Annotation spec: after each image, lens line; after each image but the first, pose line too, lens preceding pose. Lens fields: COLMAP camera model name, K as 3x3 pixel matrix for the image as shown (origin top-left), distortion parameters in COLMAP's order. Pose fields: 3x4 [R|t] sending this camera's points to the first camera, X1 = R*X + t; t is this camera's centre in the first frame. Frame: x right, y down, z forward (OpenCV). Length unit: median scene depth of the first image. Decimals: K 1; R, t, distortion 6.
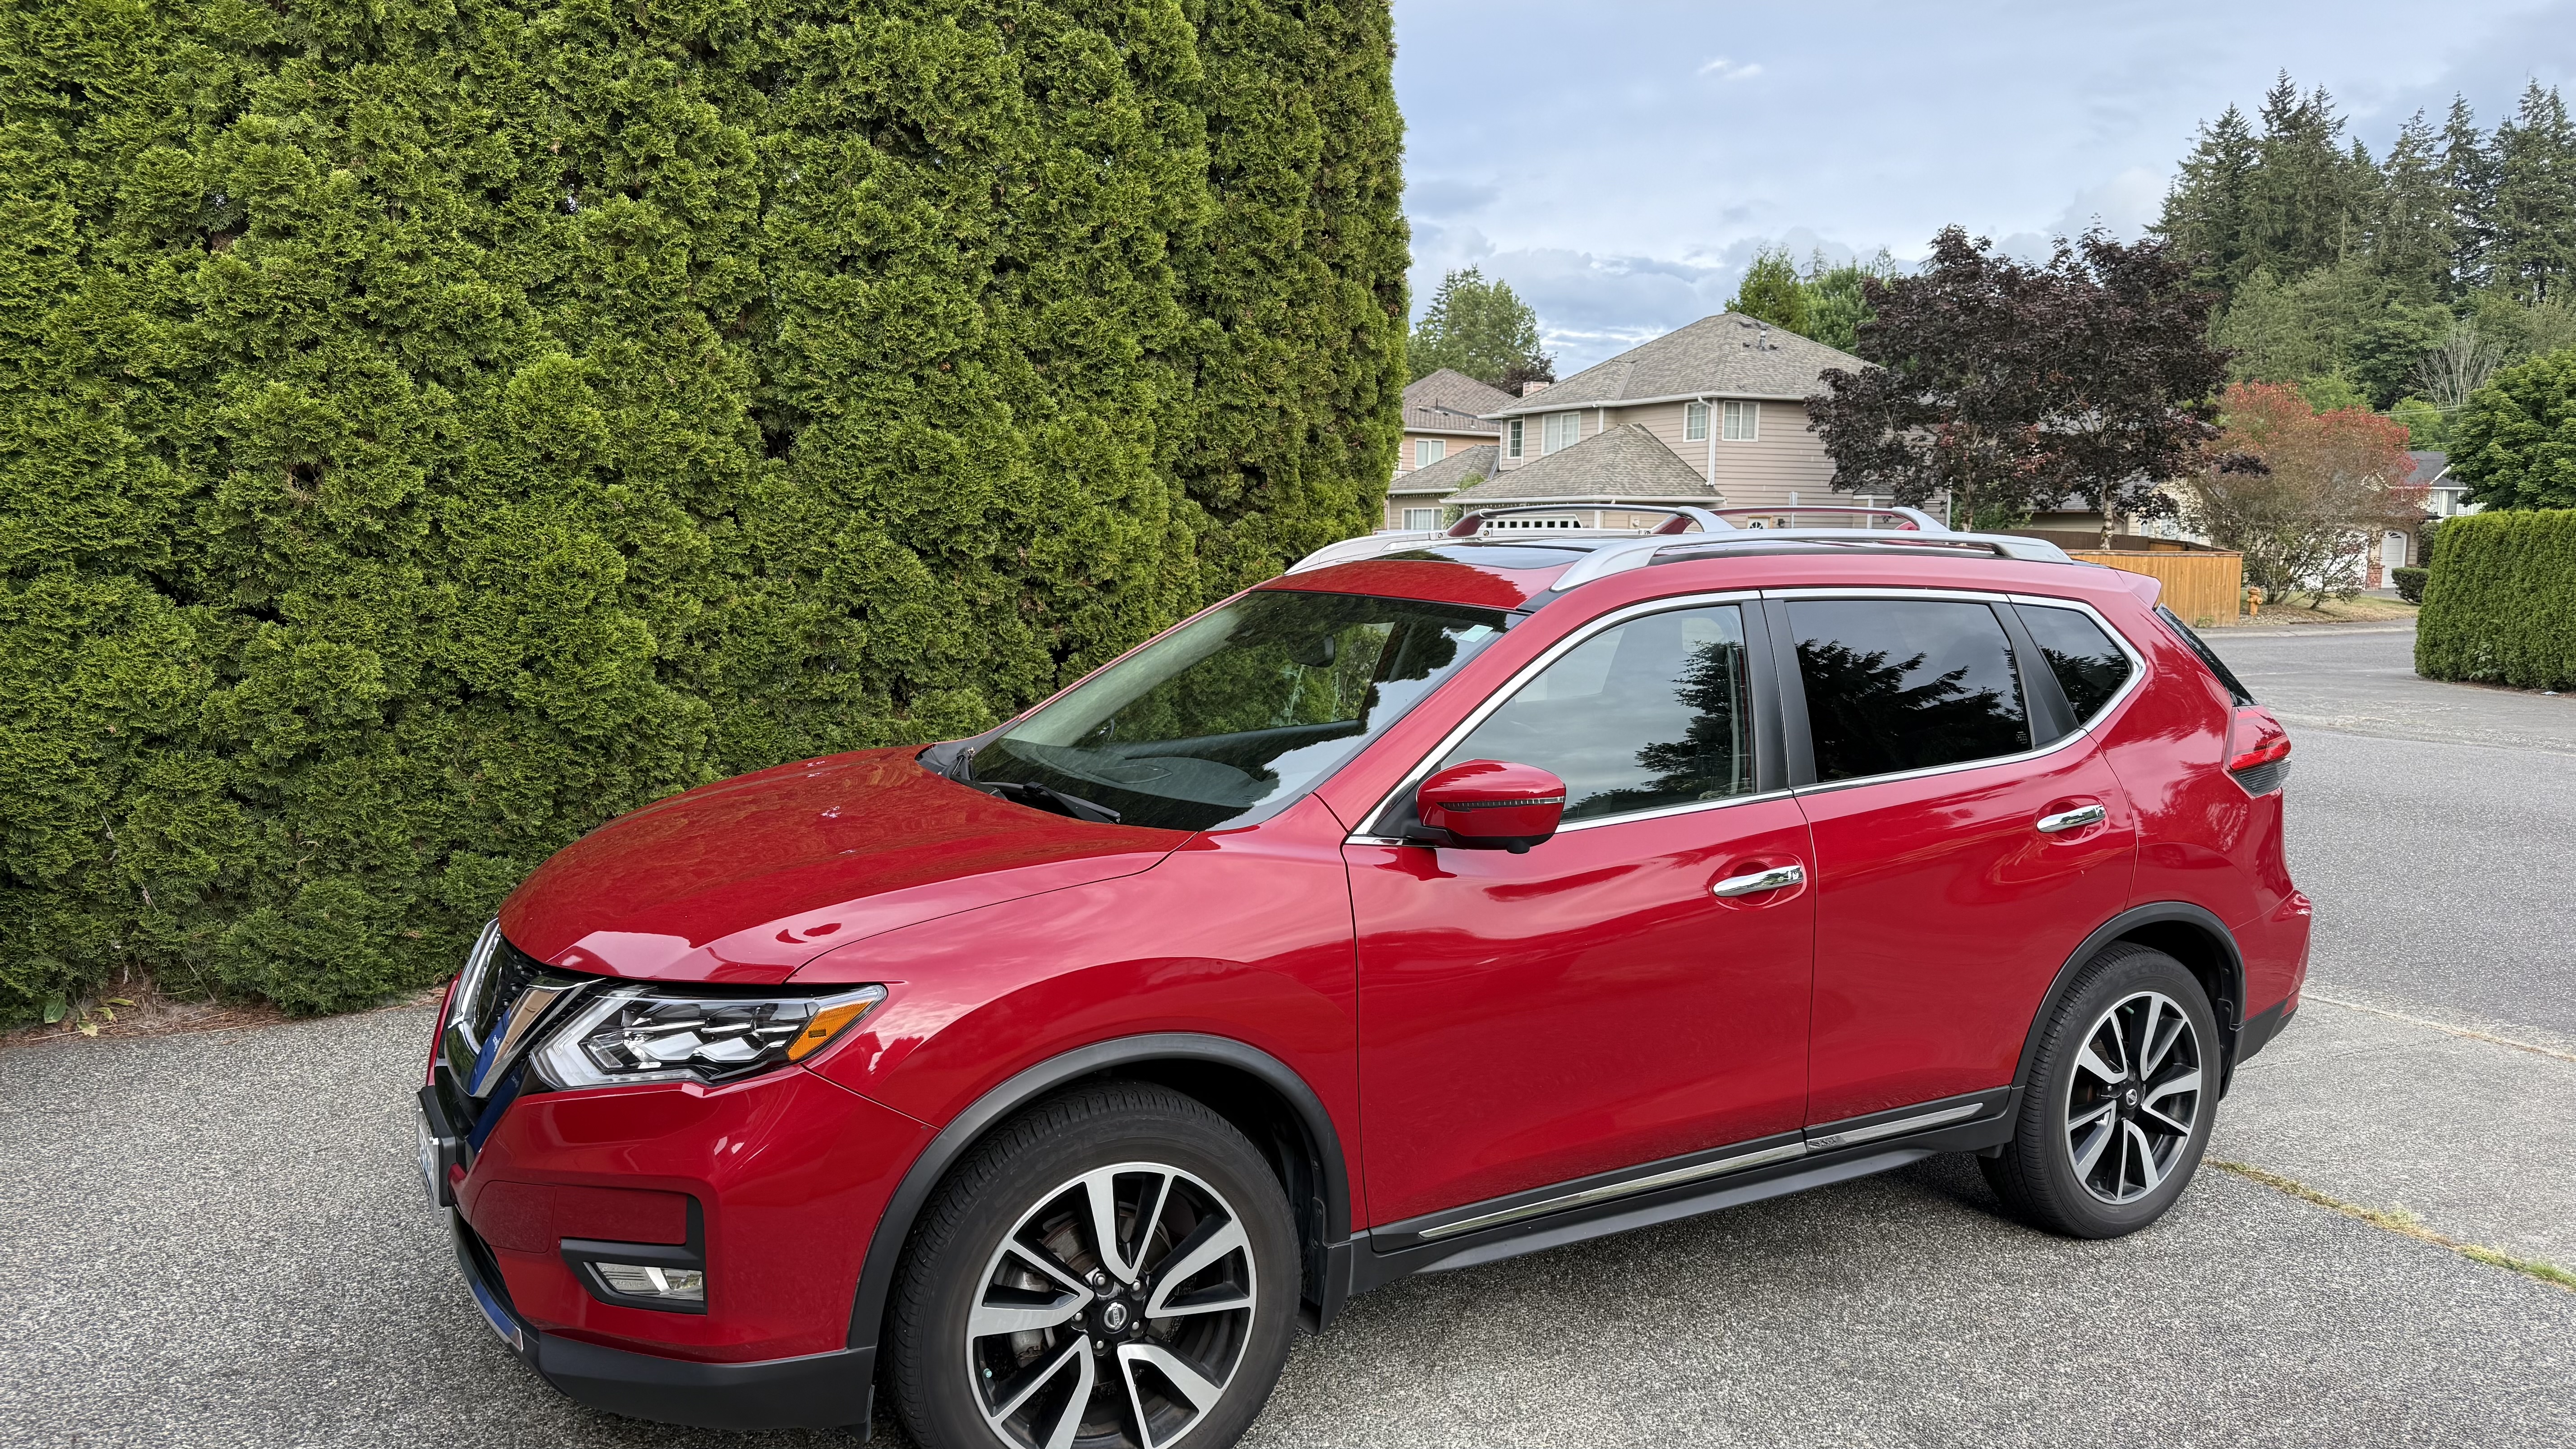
lens RADIAL K [[1822.4, 0, 1281.3], [0, 1822.4, 715.4], [0, 0, 1]] dist [0.059552, -0.065959]
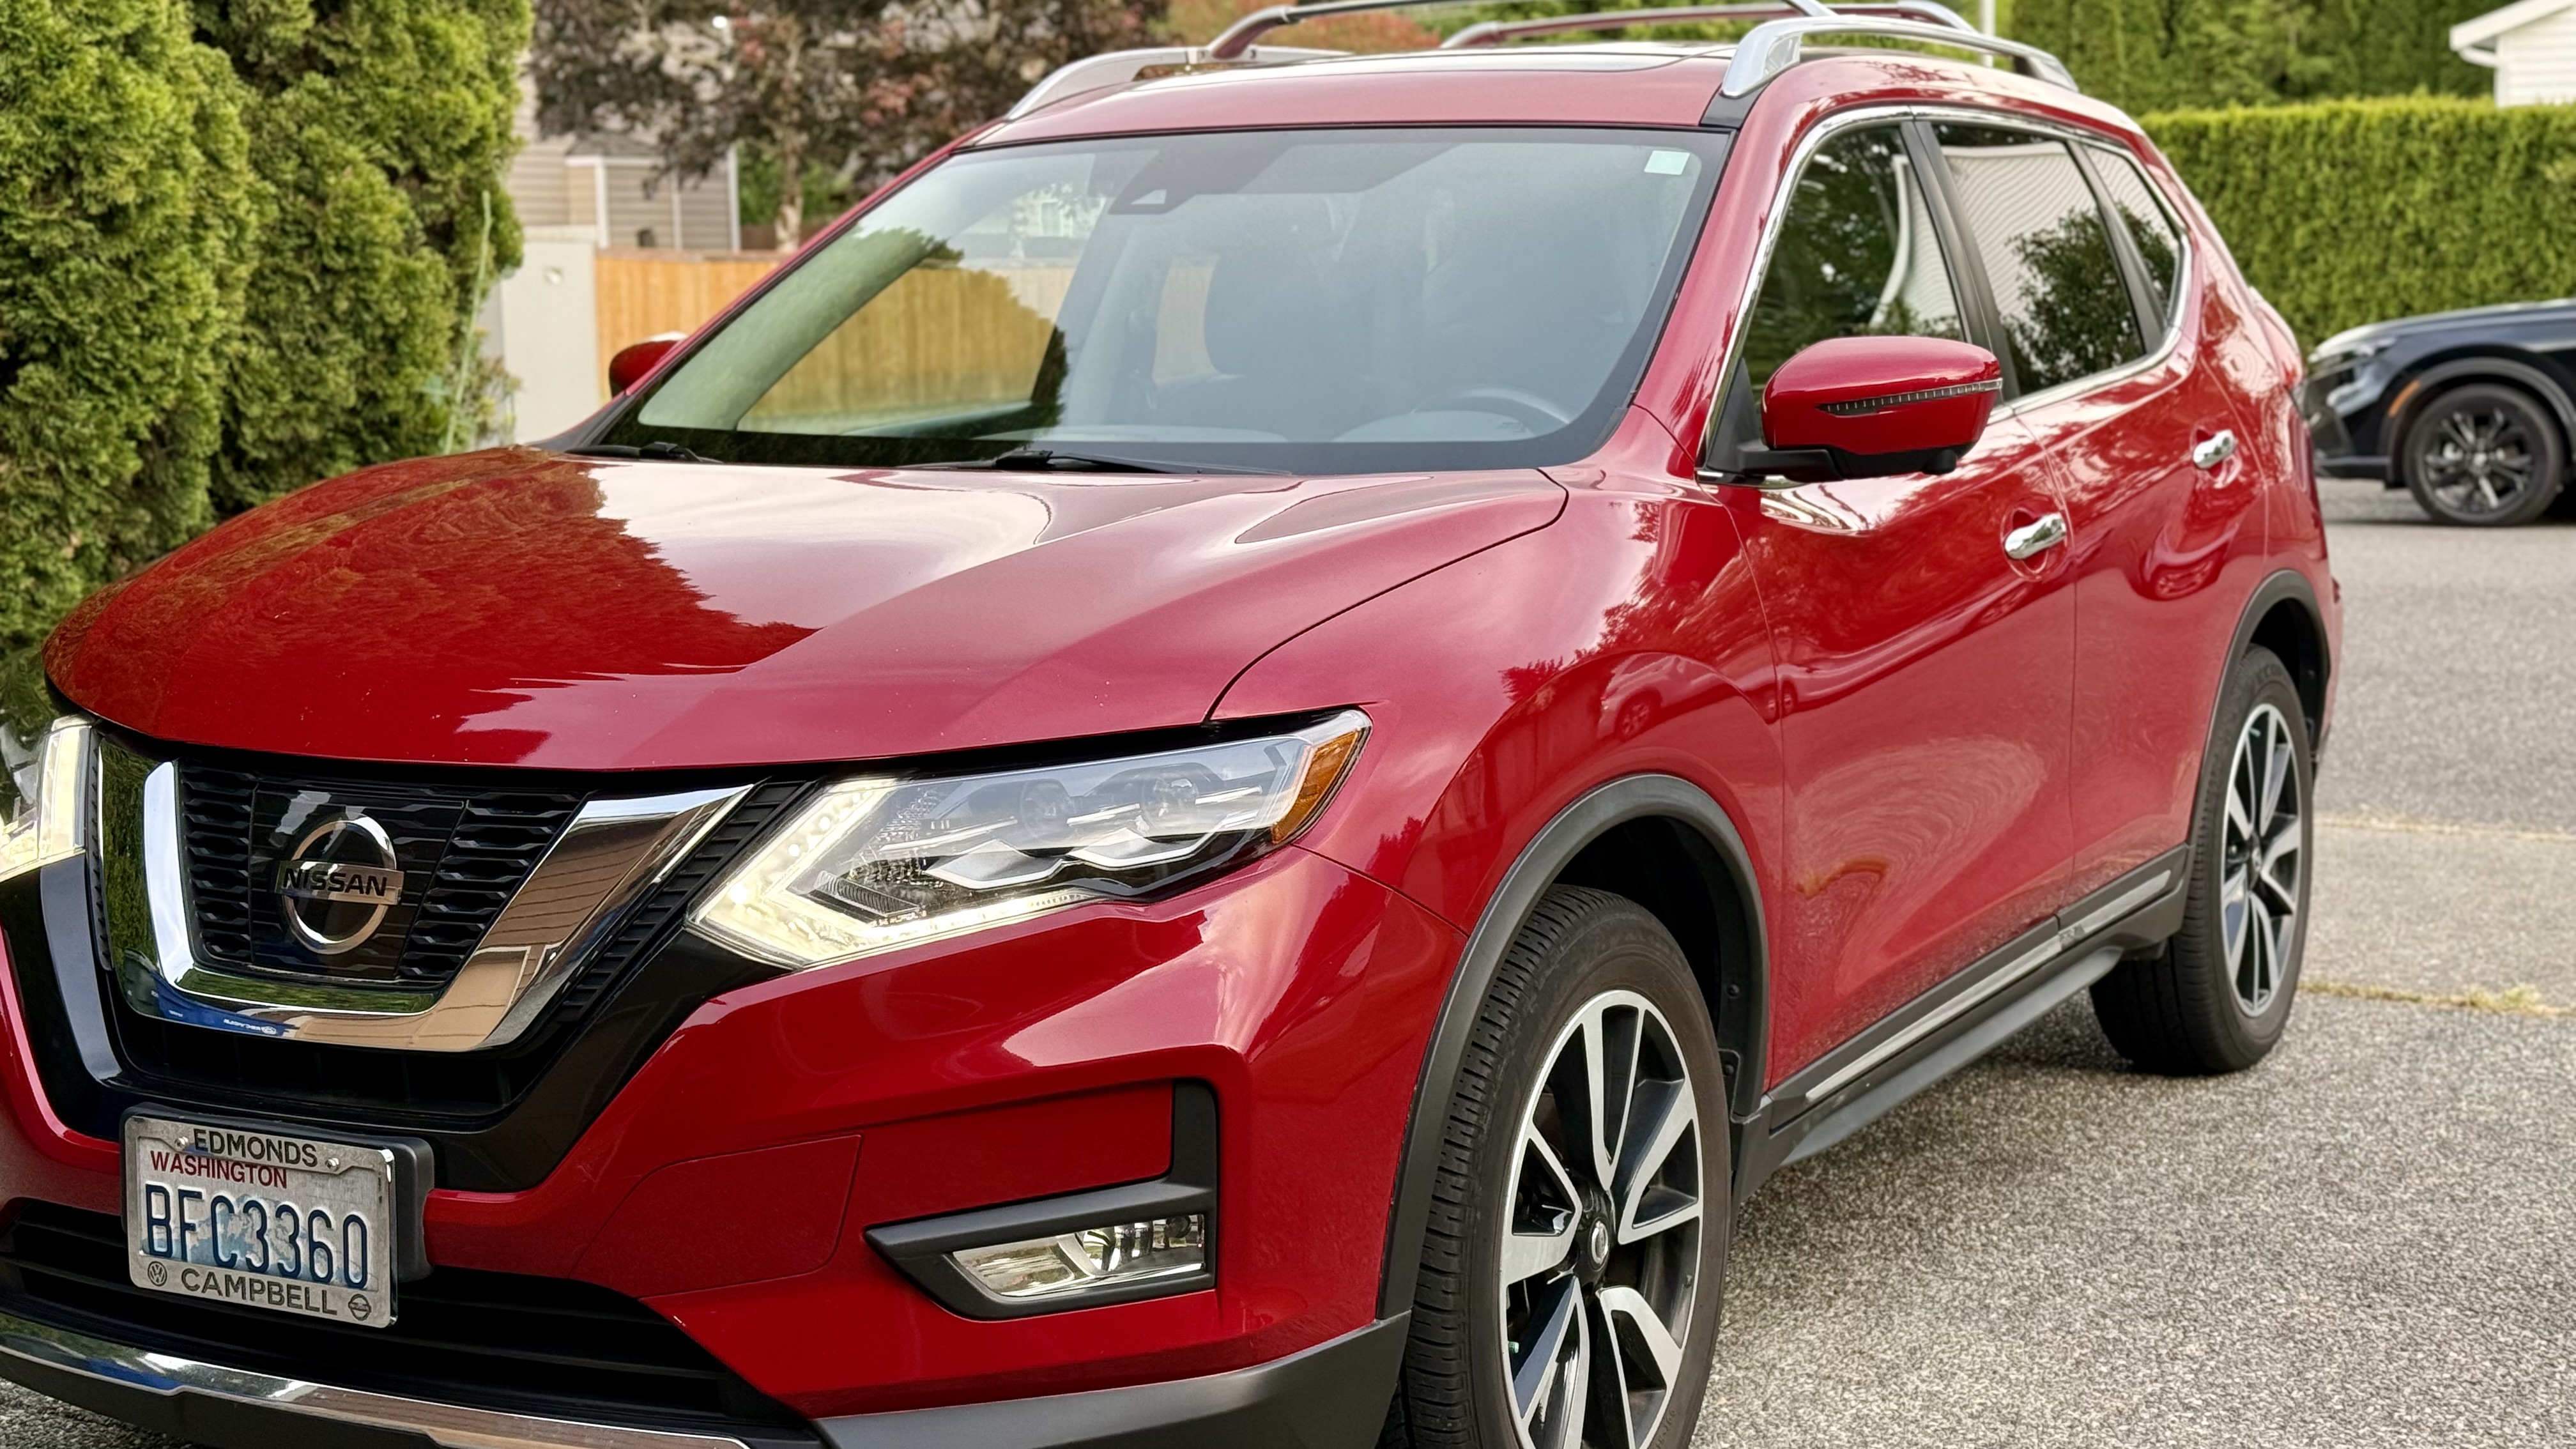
lens RADIAL K [[3583.4, 0, 1296.1], [0, 3583.4, 786.6], [0, 0, 1]] dist [0.122613, -0.051831]
pose [[0.860279, -0.102070, 0.499502, -0.300464], [0.079225, 0.994616, 0.066796, 0.035993], [-0.503631, -0.017890, 0.863734, 0.011519]]
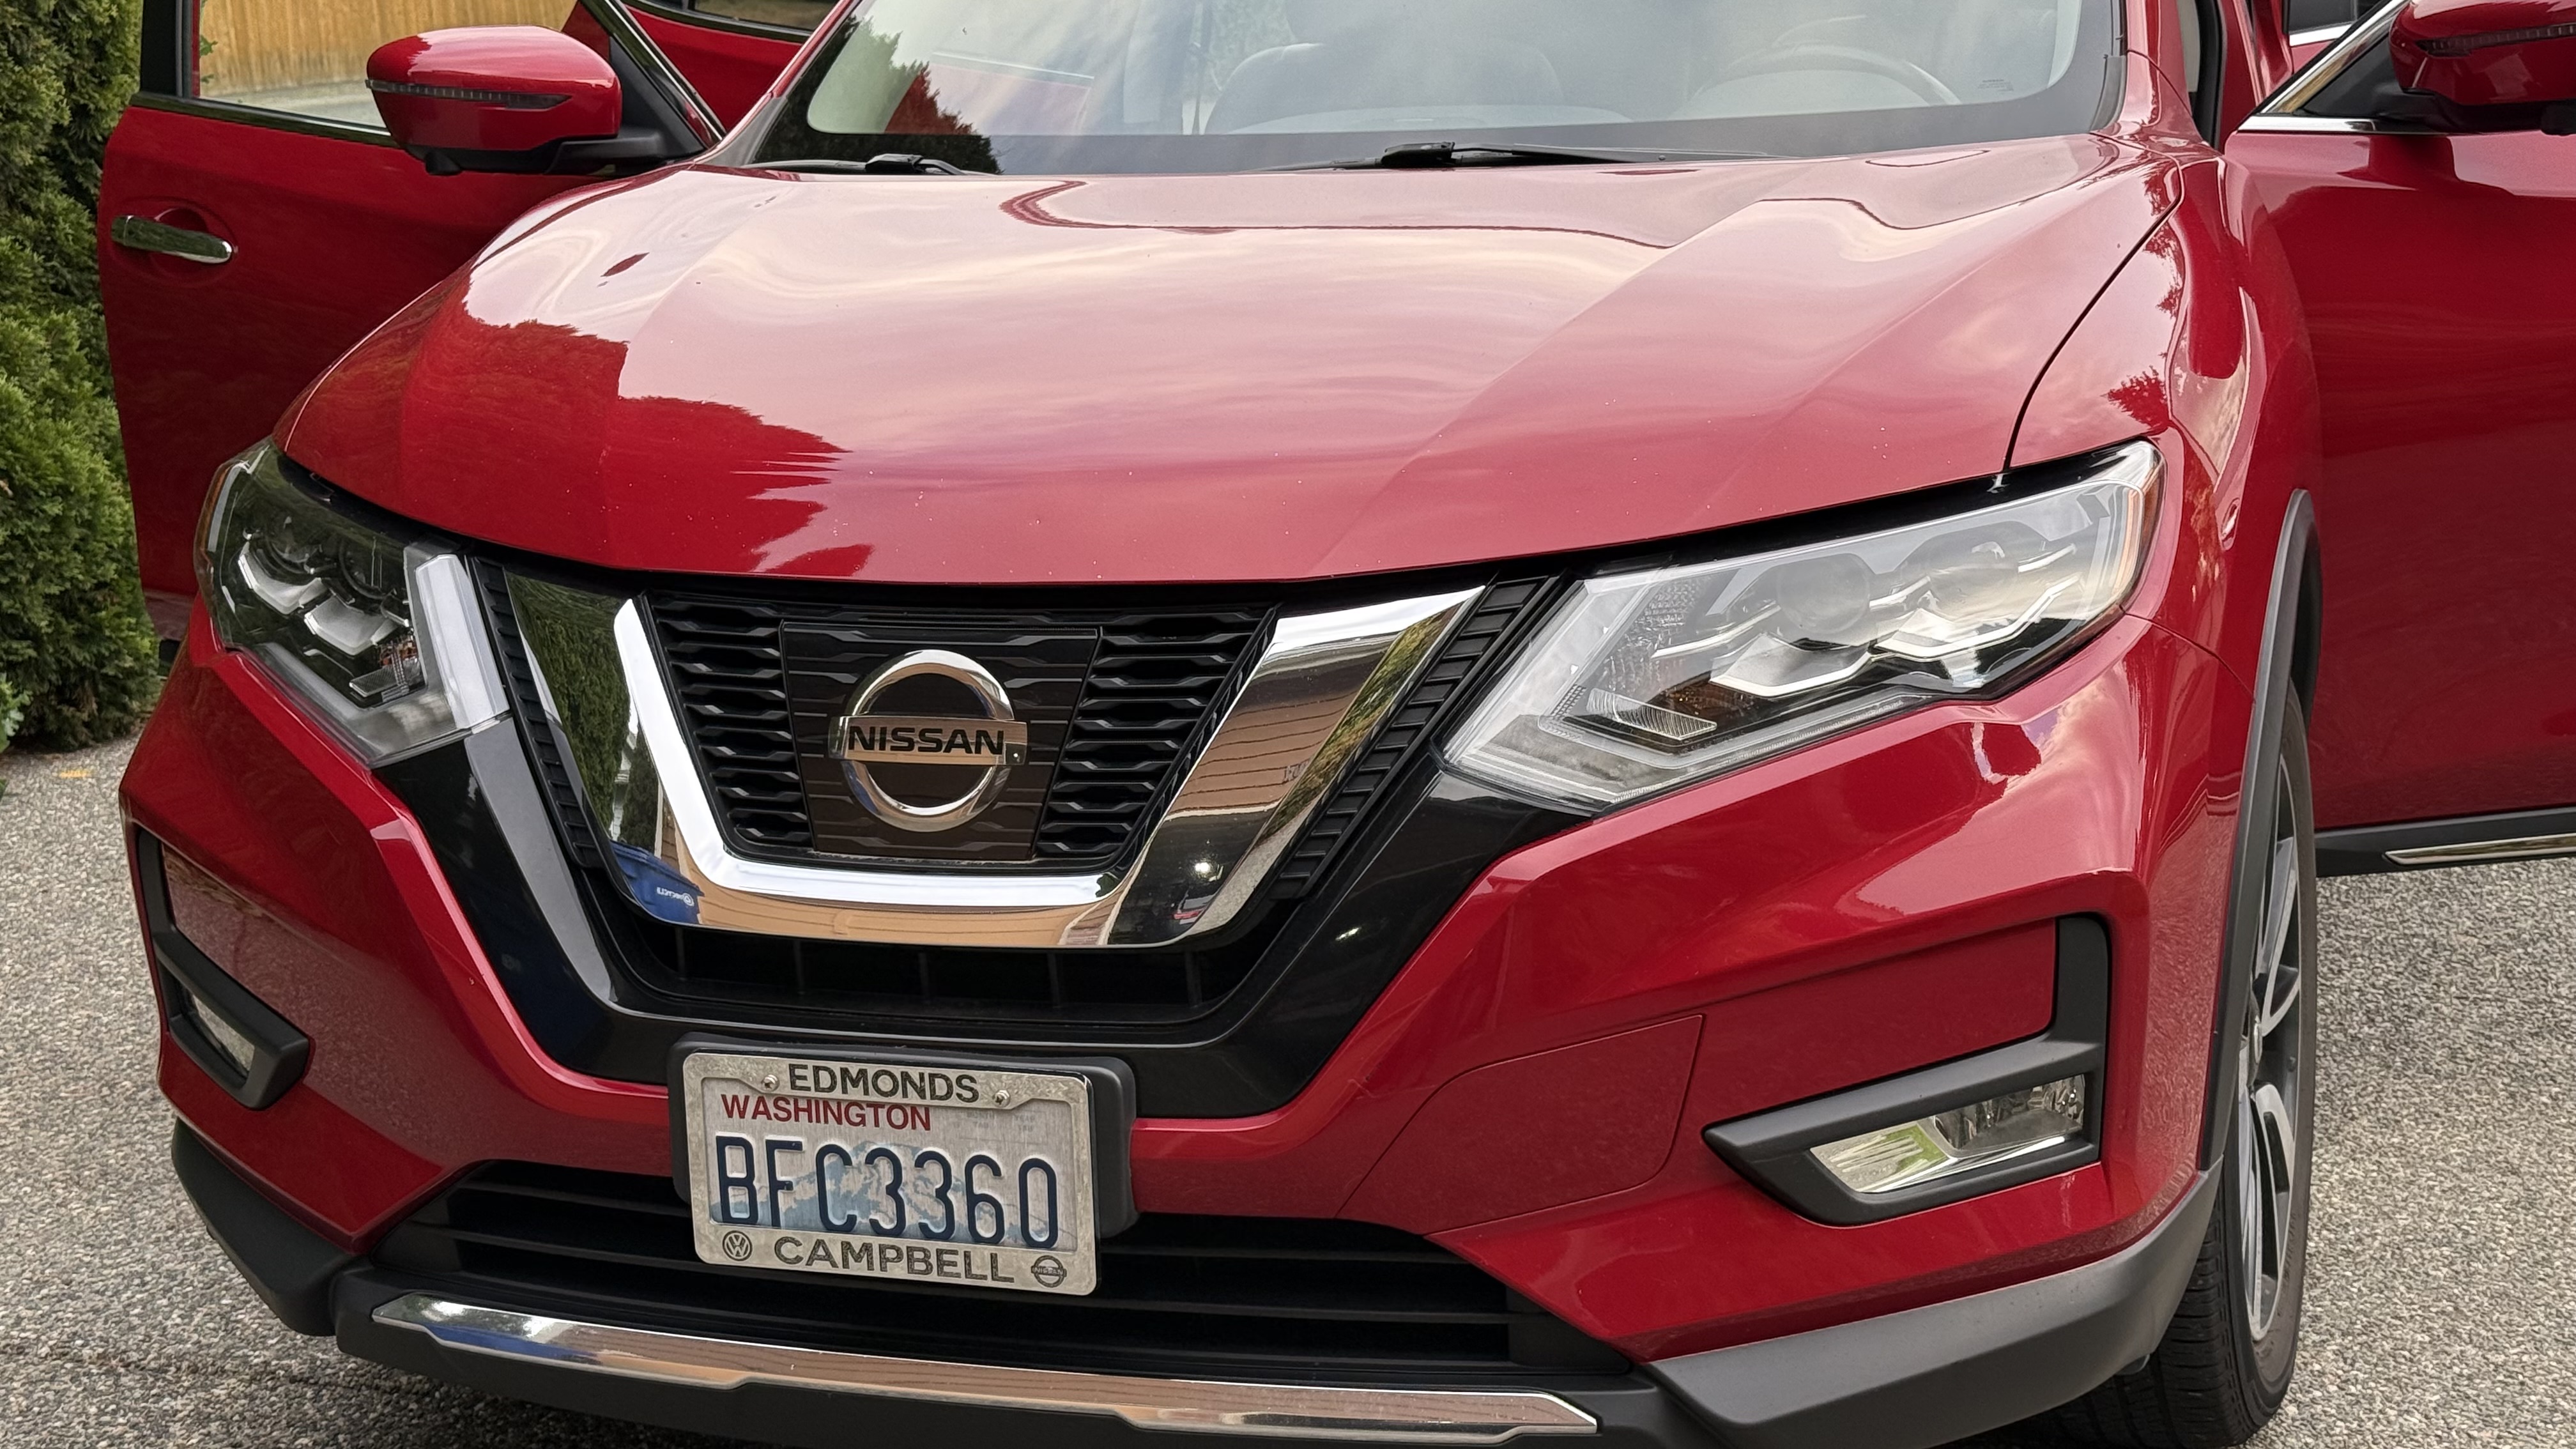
lens RADIAL K [[3583.4, 0, 1296.1], [0, 3583.4, 786.6], [0, 0, 1]] dist [0.122613, -0.051831]
pose [[0.745002, -0.205103, 0.634748, -0.374765], [0.121790, 0.977385, 0.172873, 0.017025], [-0.655850, -0.051485, 0.753134, 0.163648]]
